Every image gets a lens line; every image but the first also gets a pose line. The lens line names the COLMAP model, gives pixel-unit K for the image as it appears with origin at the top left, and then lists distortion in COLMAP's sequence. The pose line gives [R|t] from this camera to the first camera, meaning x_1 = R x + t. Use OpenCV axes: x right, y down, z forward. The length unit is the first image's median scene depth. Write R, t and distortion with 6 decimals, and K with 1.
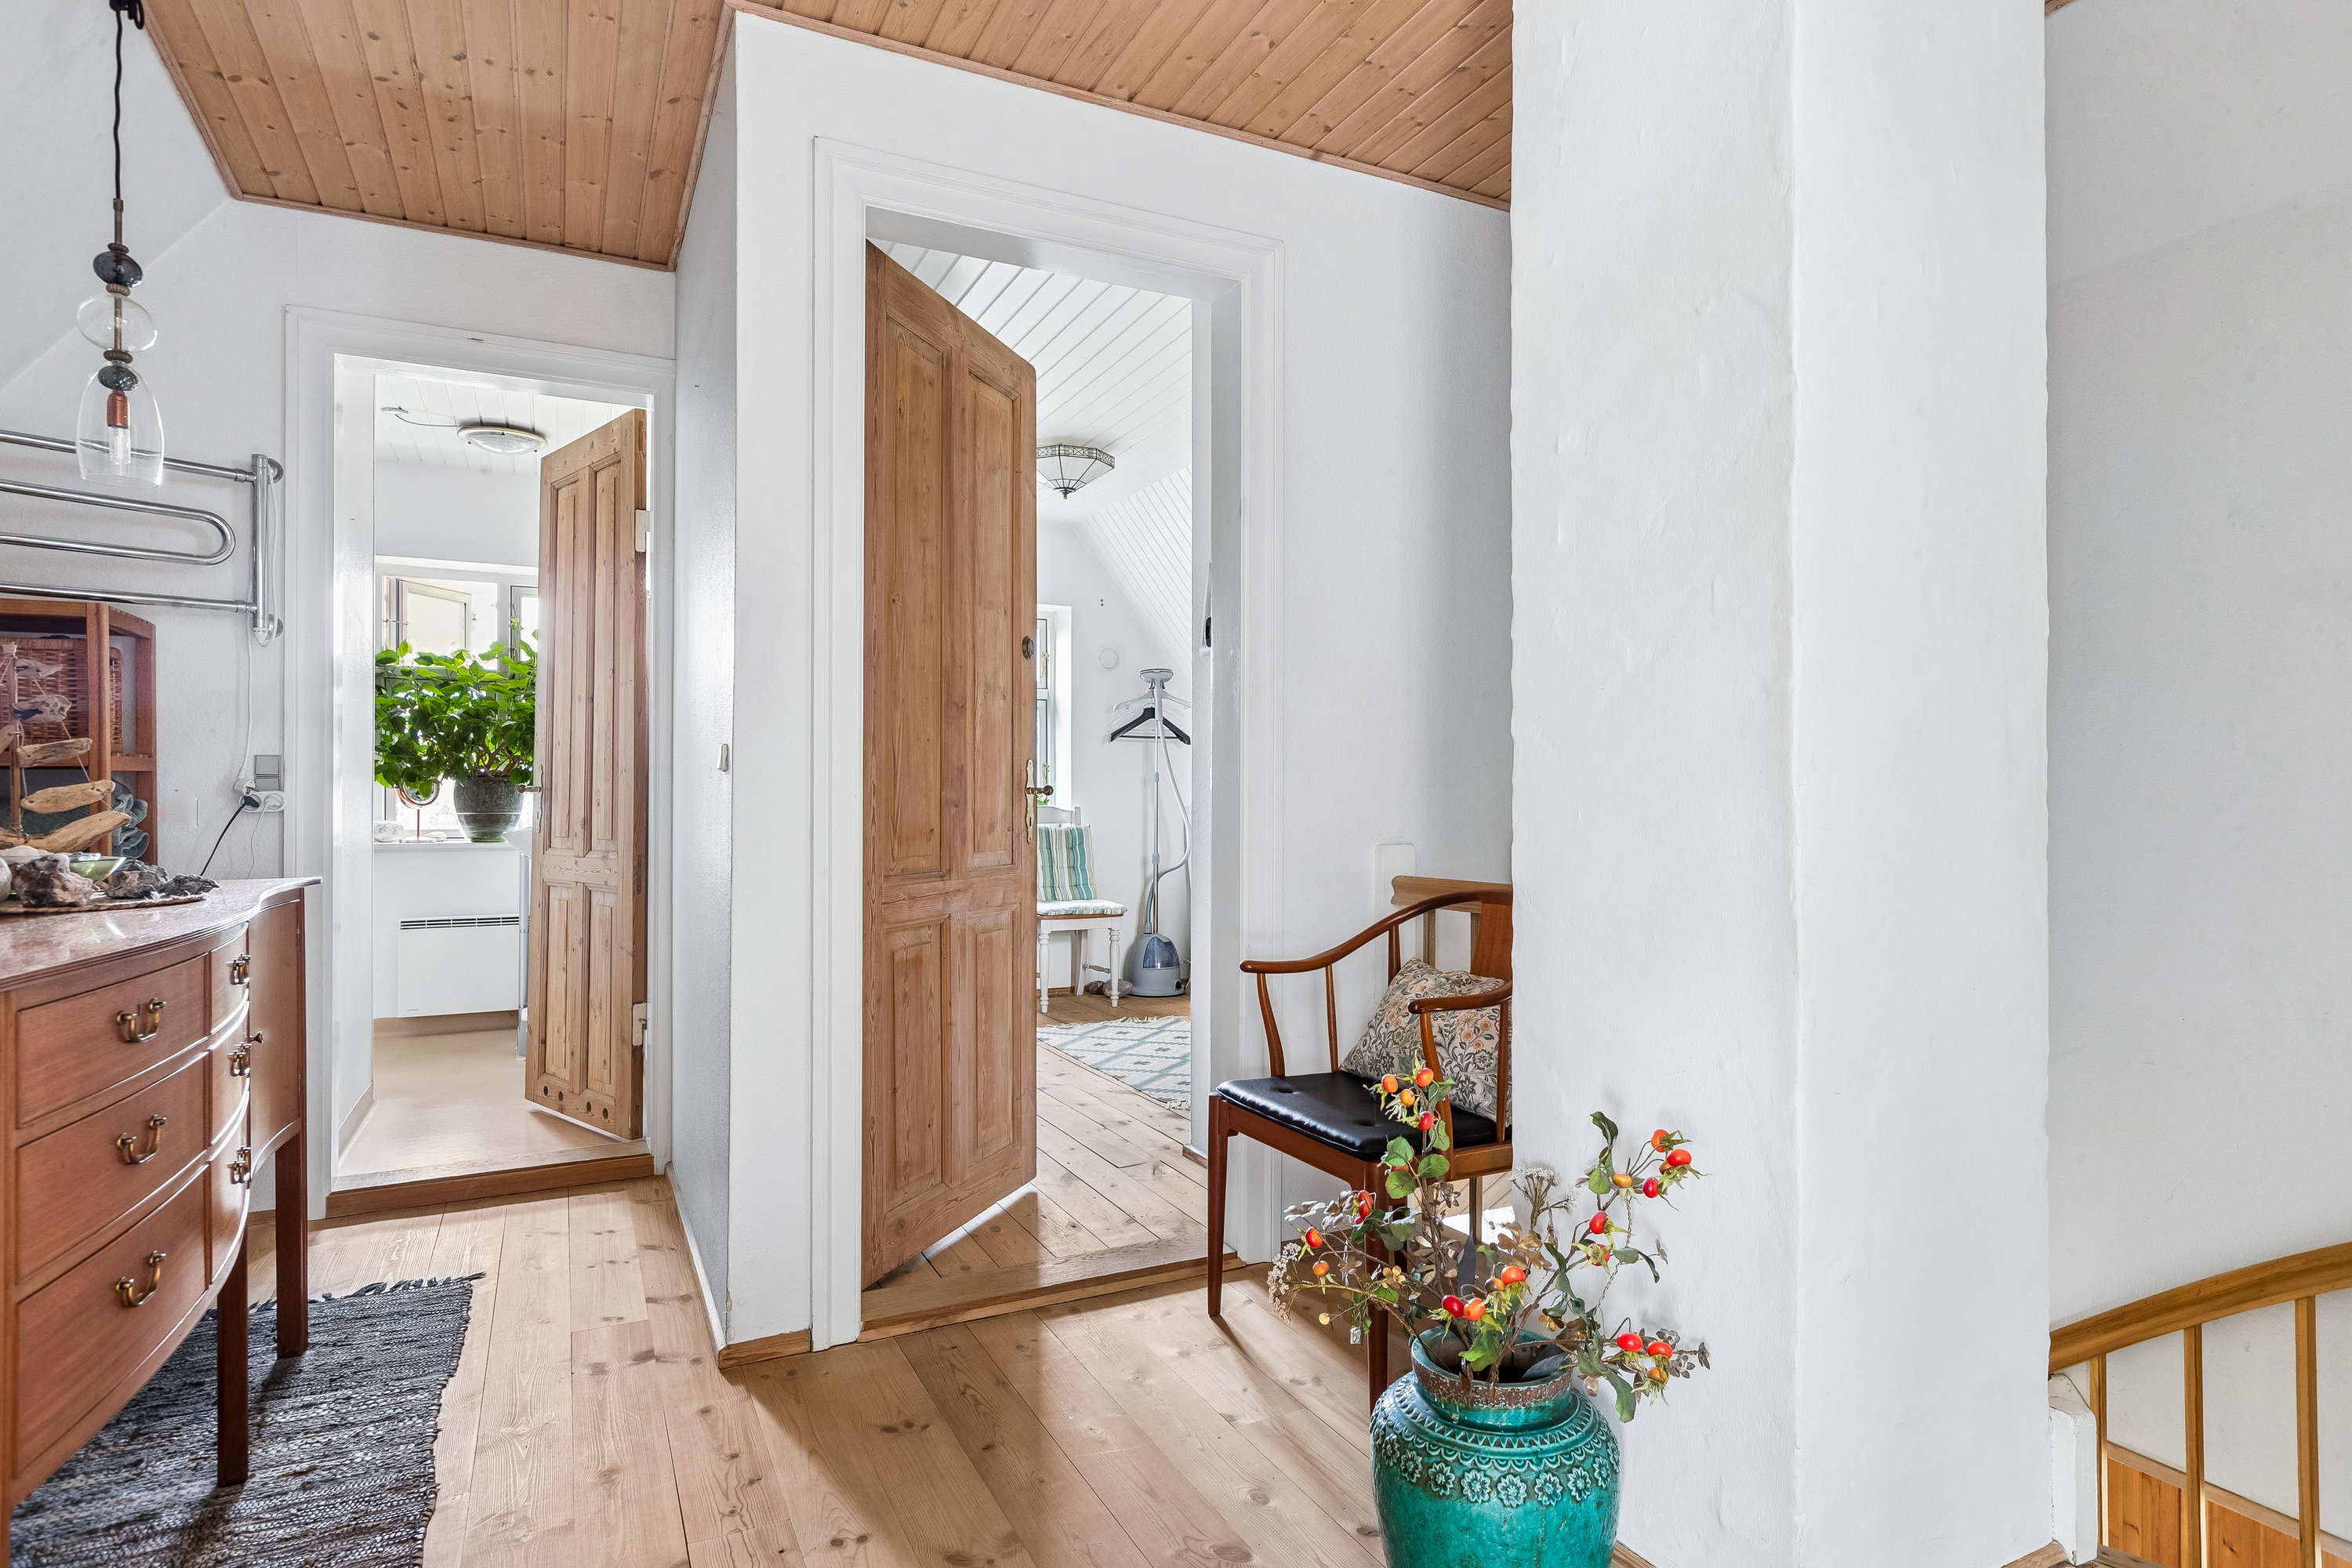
lens RADIAL K [[1263.6, 0, 1172.0], [0, 1263.6, 792.0], [0, 0, 1]] dist [0.003134, -0.000153]
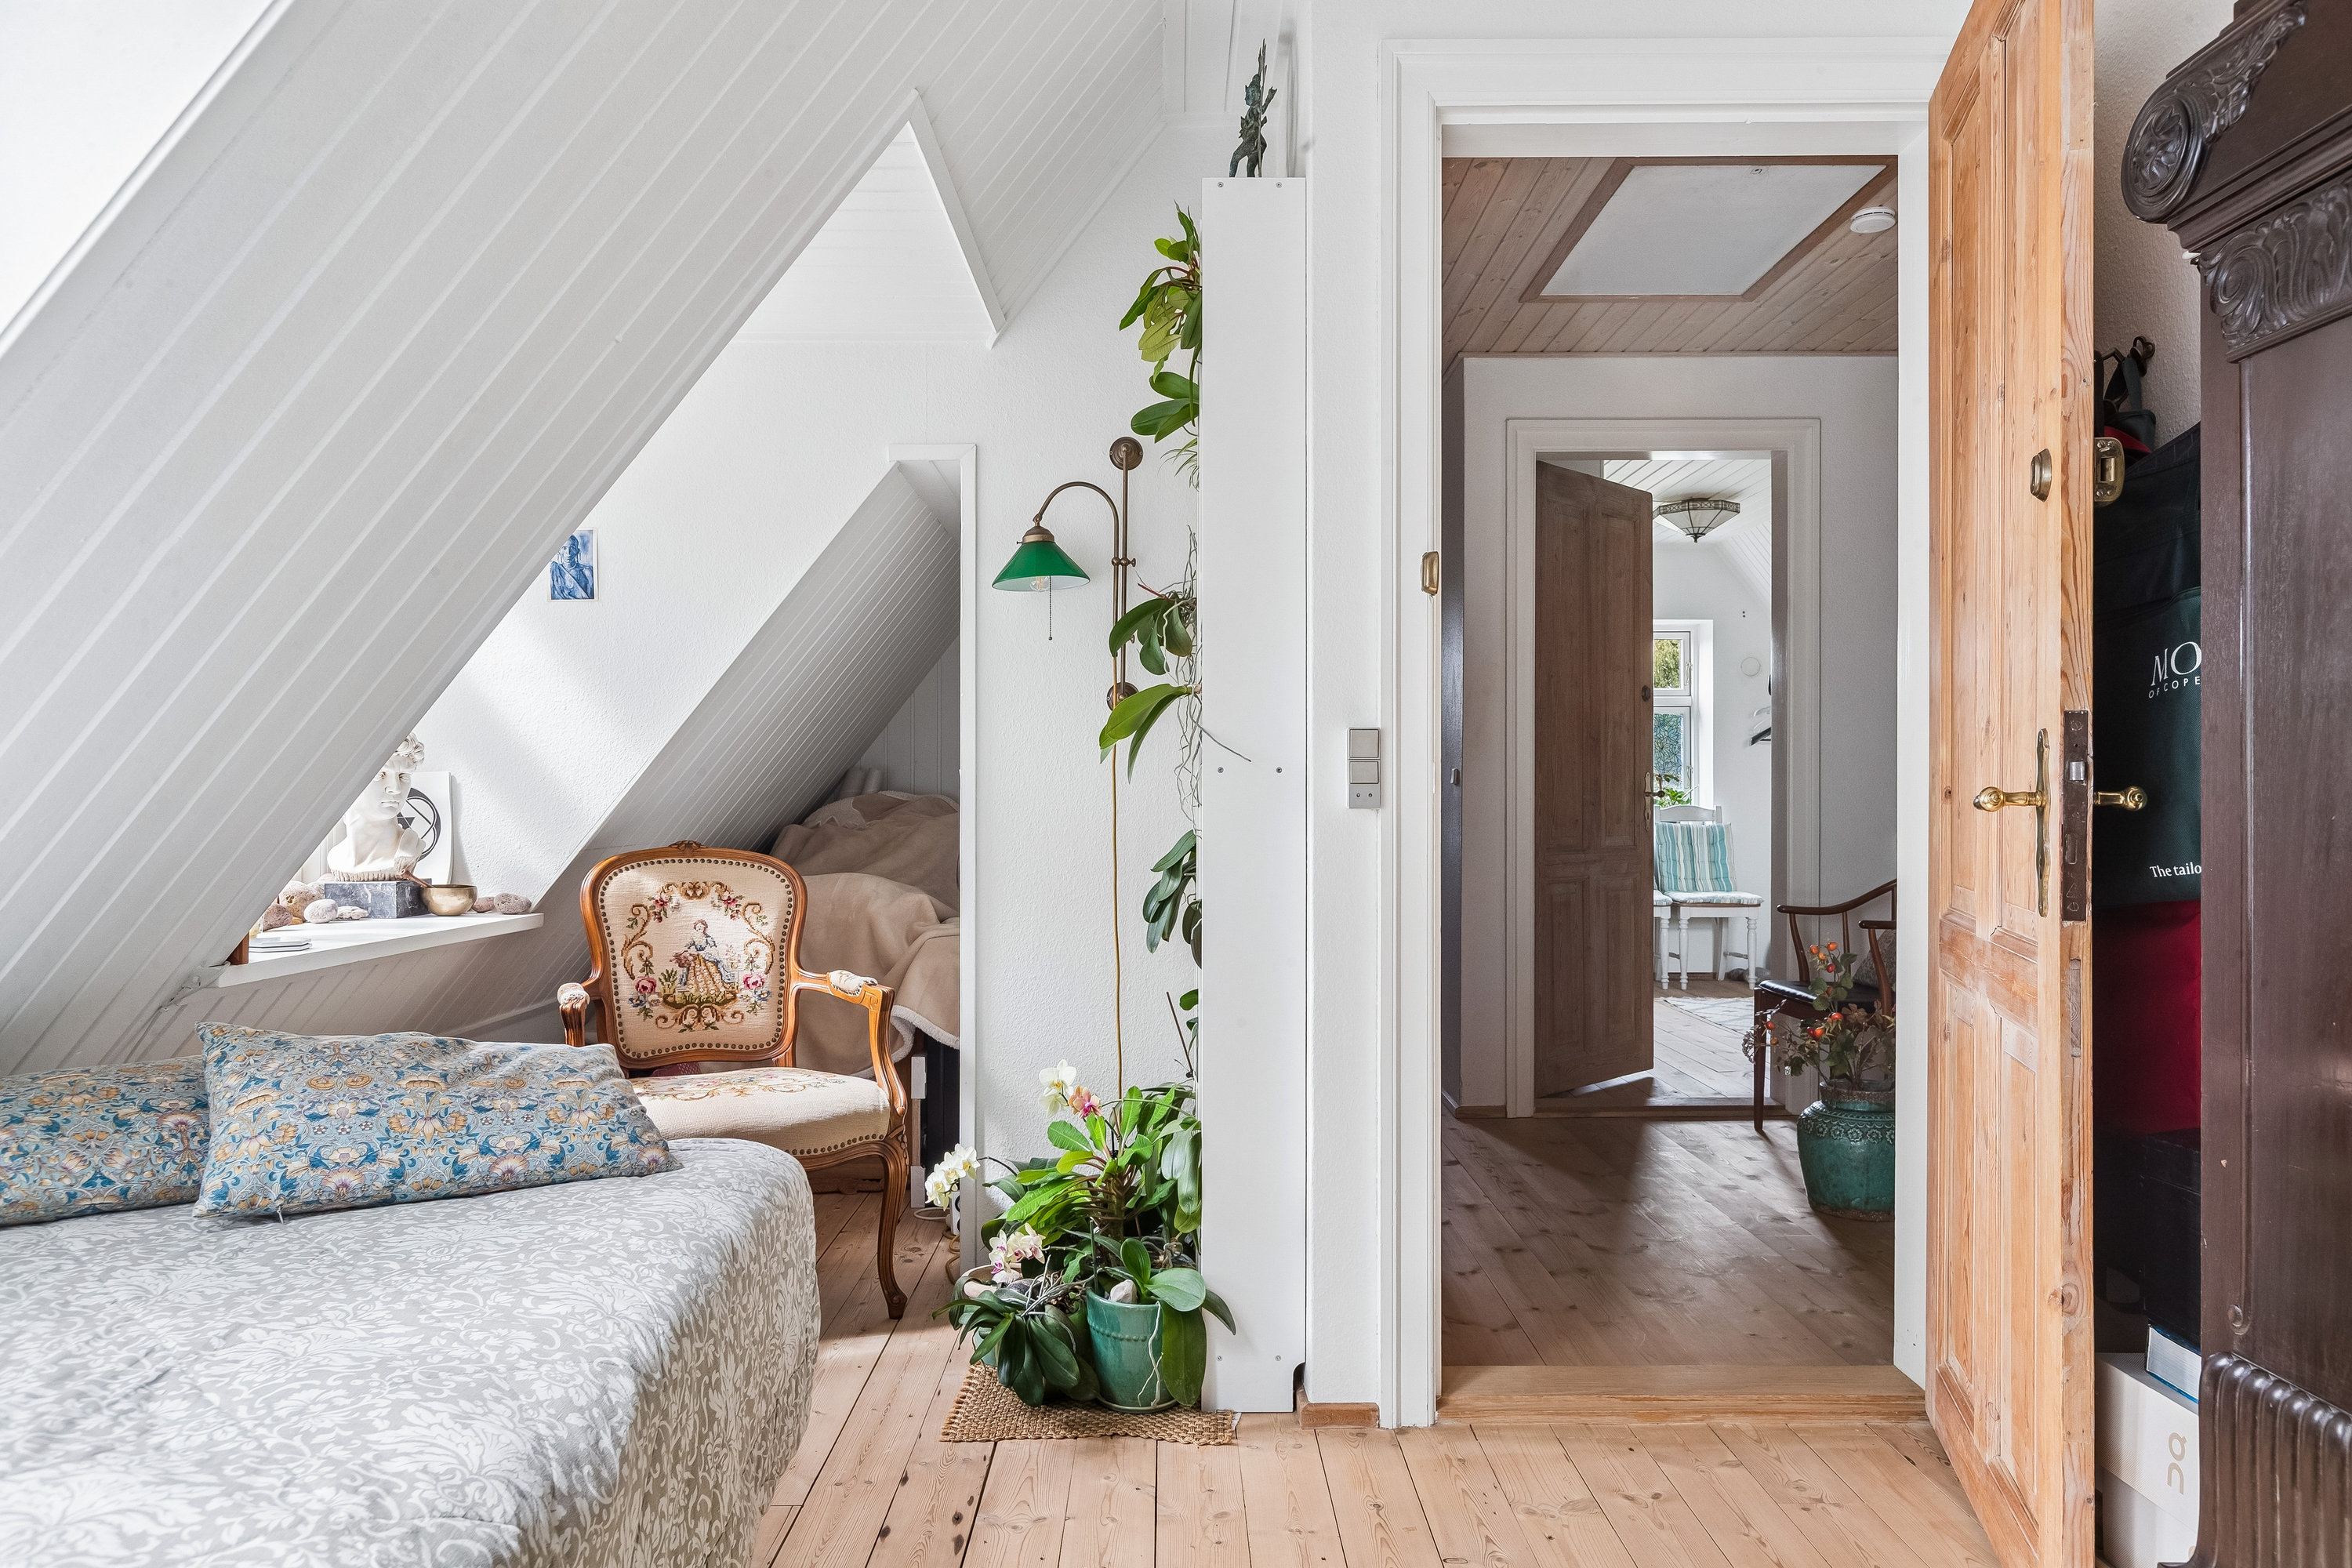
lens RADIAL K [[1618.3, 0, 1178.9], [0, 1618.3, 791.6], [0, 0, 1]] dist [-0.000899, -0.000038]
pose [[0.906101, -0.001396, -0.423059, 0.180117], [0.002607, 0.999994, 0.002284, -0.009679], [0.423053, -0.003173, 0.906099, -0.872391]]
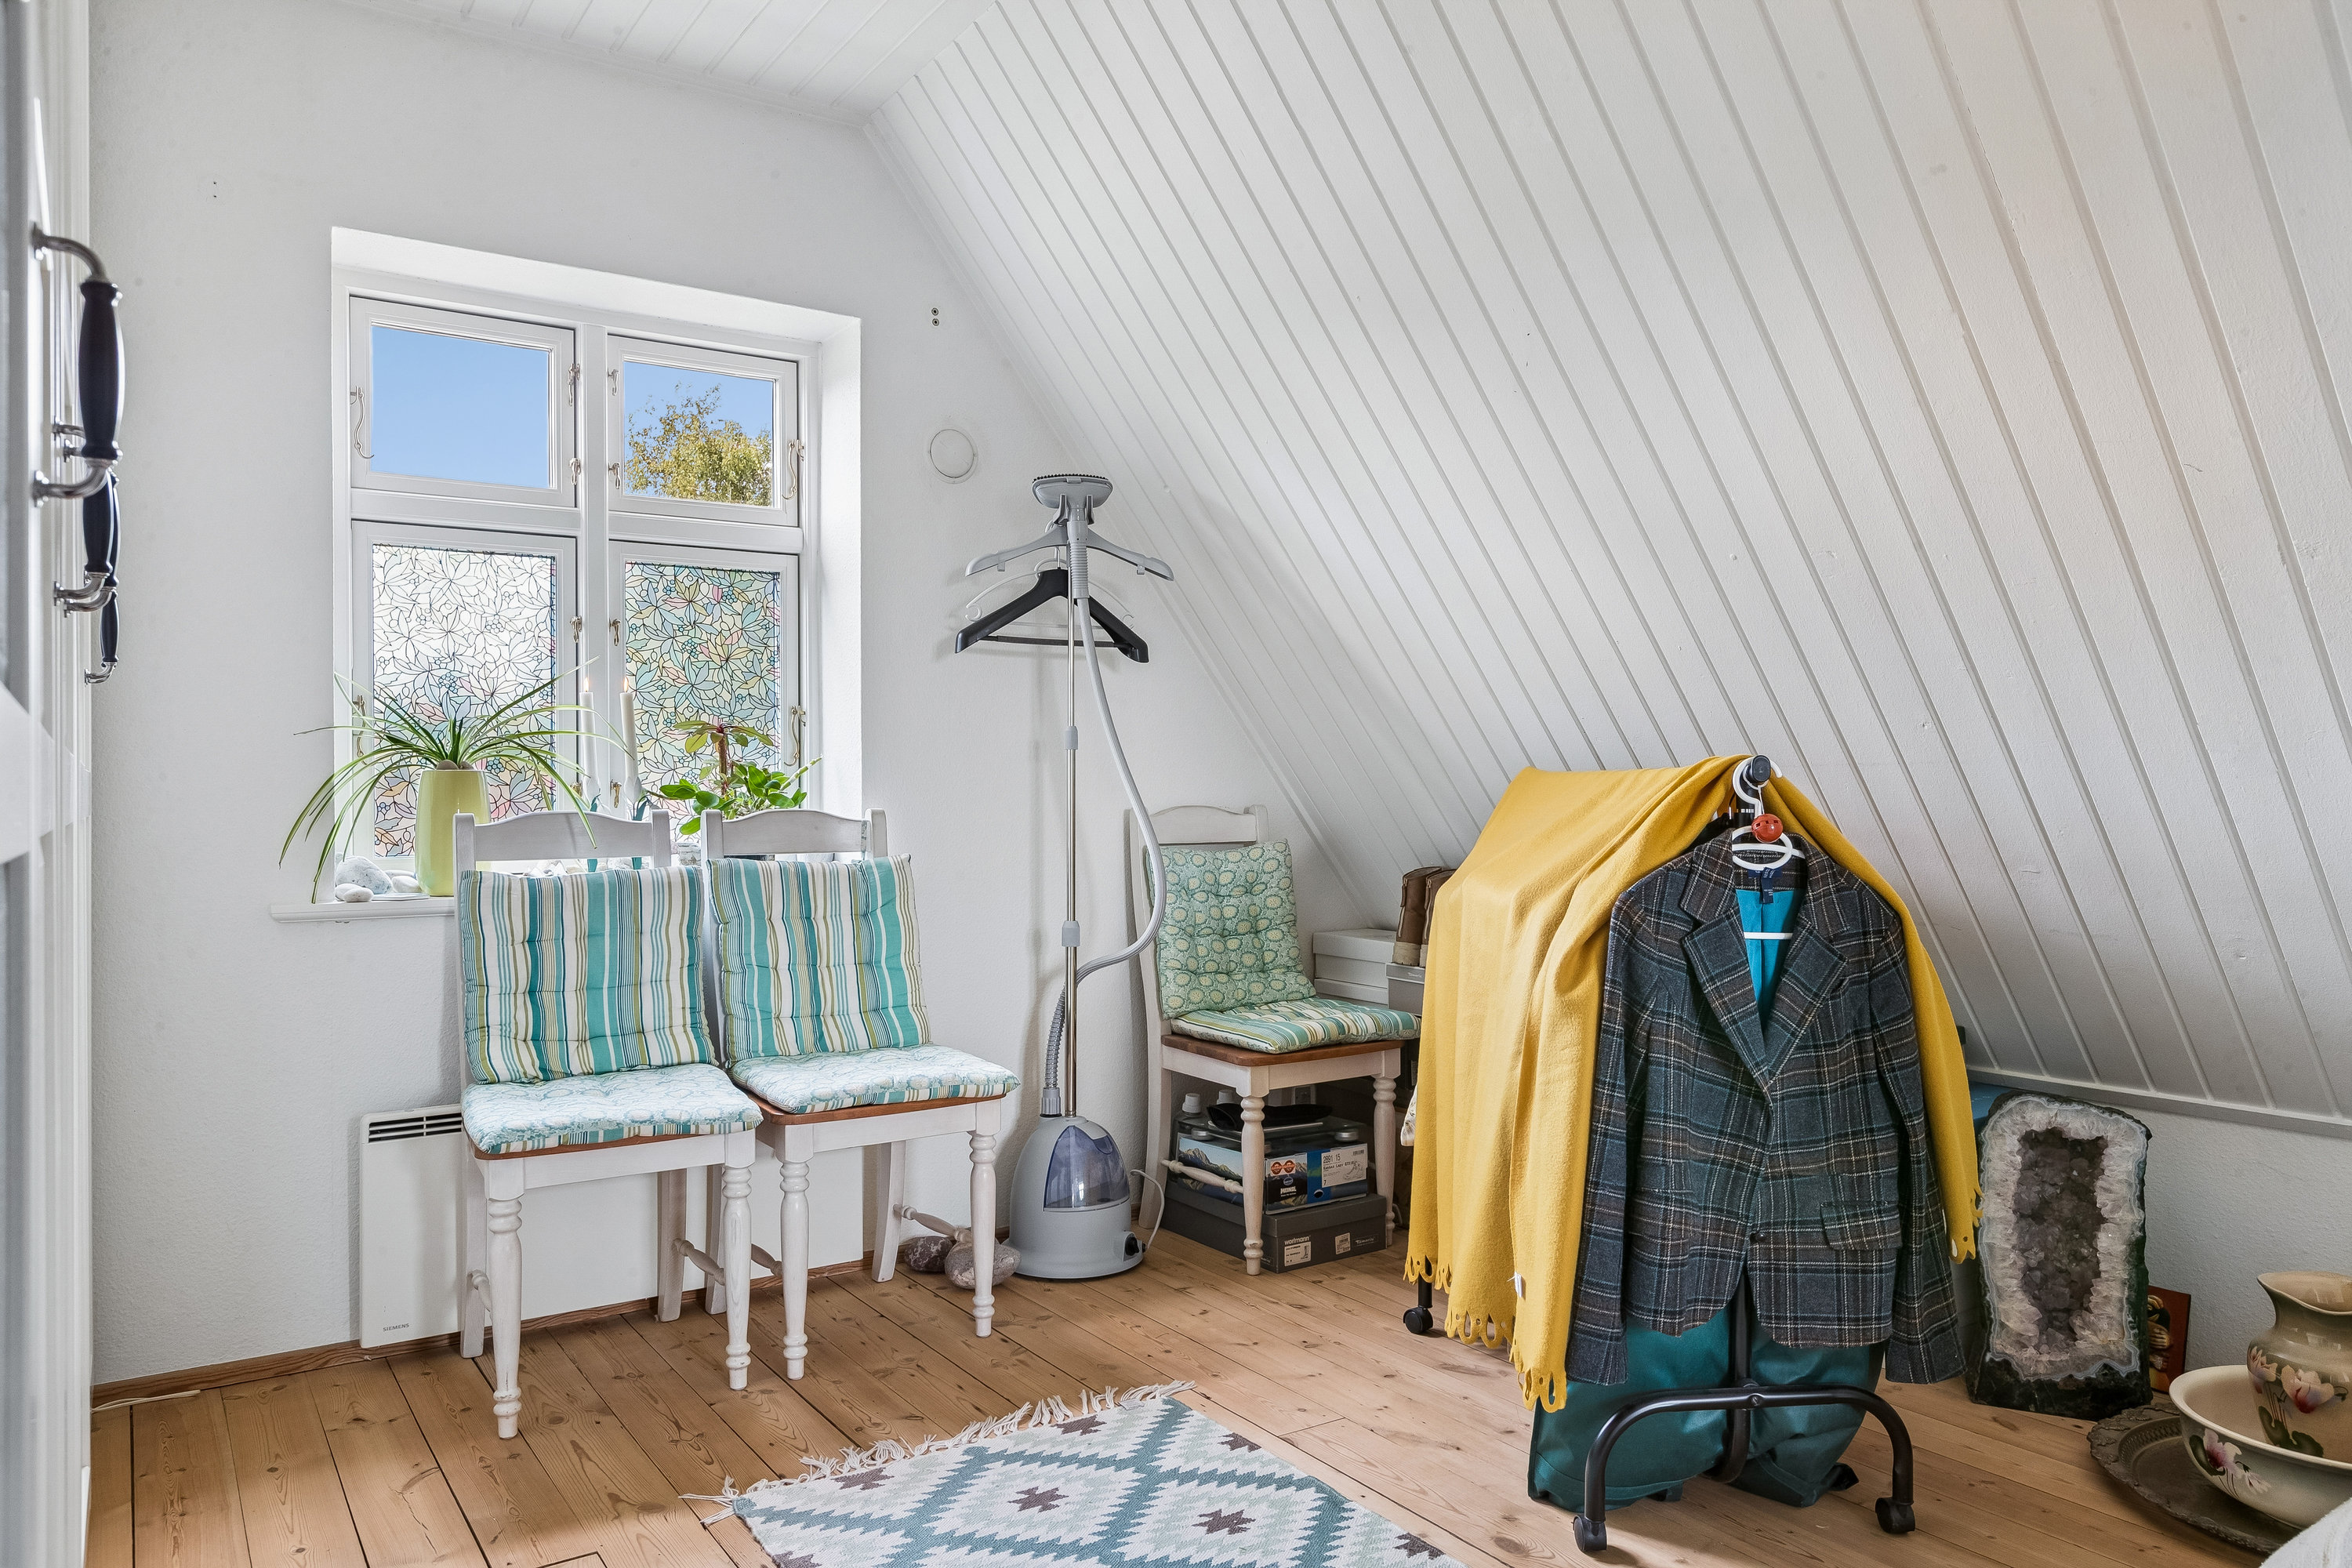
lens RADIAL K [[1618.3, 0, 1189.8], [0, 1618.3, 783.0], [0, 0, 1]] dist [-0.000899, -0.000038]
pose [[0.990573, -0.000998, 0.136980, -0.093048], [-0.000379, 0.999950, 0.010024, -0.004620], [-0.136984, -0.009981, 0.990523, 0.932478]]
